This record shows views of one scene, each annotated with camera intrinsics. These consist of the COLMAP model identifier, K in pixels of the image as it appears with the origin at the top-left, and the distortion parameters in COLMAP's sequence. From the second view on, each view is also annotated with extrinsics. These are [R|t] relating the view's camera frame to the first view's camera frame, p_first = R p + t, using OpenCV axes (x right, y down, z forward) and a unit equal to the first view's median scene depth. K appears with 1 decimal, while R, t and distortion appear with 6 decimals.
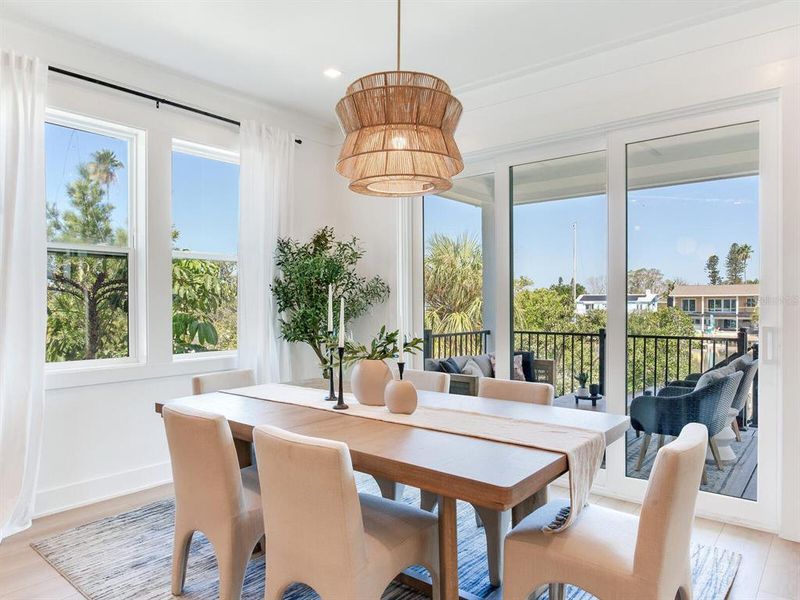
lens RADIAL K [[536.1, 0, 404.1], [0, 536.1, 303.4], [0, 0, 1]] dist [-0.008466, 0.000731]
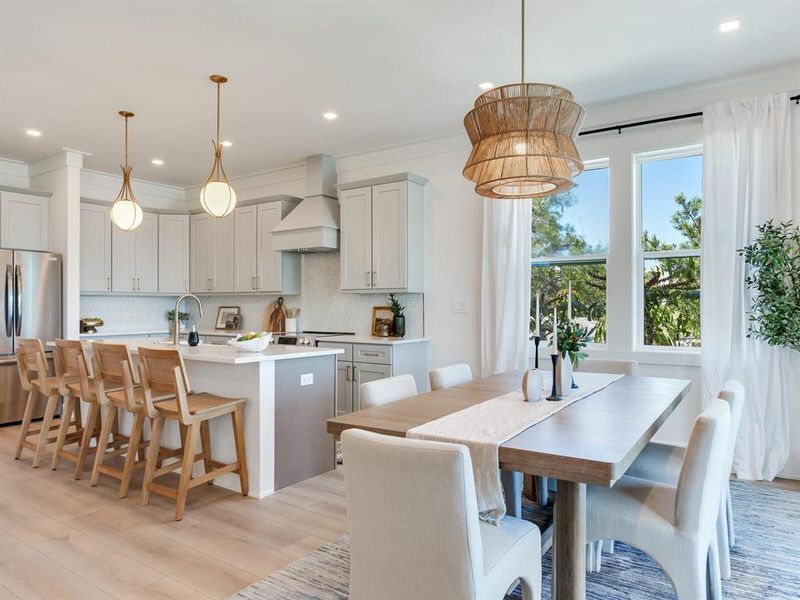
lens RADIAL K [[536.1, 0, 404.1], [0, 536.1, 303.4], [0, 0, 1]] dist [-0.008466, 0.000731]
pose [[0.088503, 0.000903, -0.996075, 0.556484], [0.000612, 0.999999, 0.000961, 0.005561], [0.996076, -0.000694, 0.088503, 0.353038]]
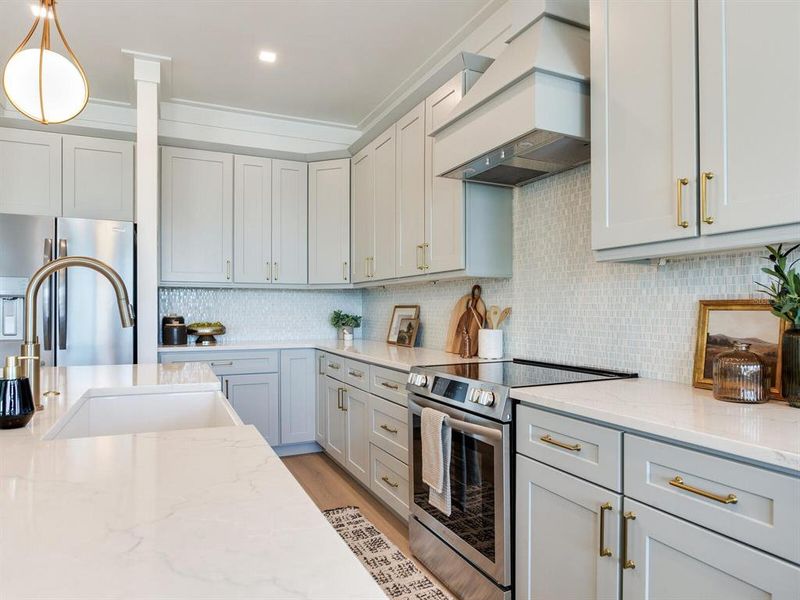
lens RADIAL K [[517.2, 0, 401.8], [0, 517.2, 312.6], [0, 0, 1]] dist [-0.025045, 0.001774]
pose [[-0.438192, 0.008300, -0.898843, -0.267375], [0.001511, 0.999963, 0.008497, 0.020952], [0.898880, 0.002365, -0.438189, 0.360653]]
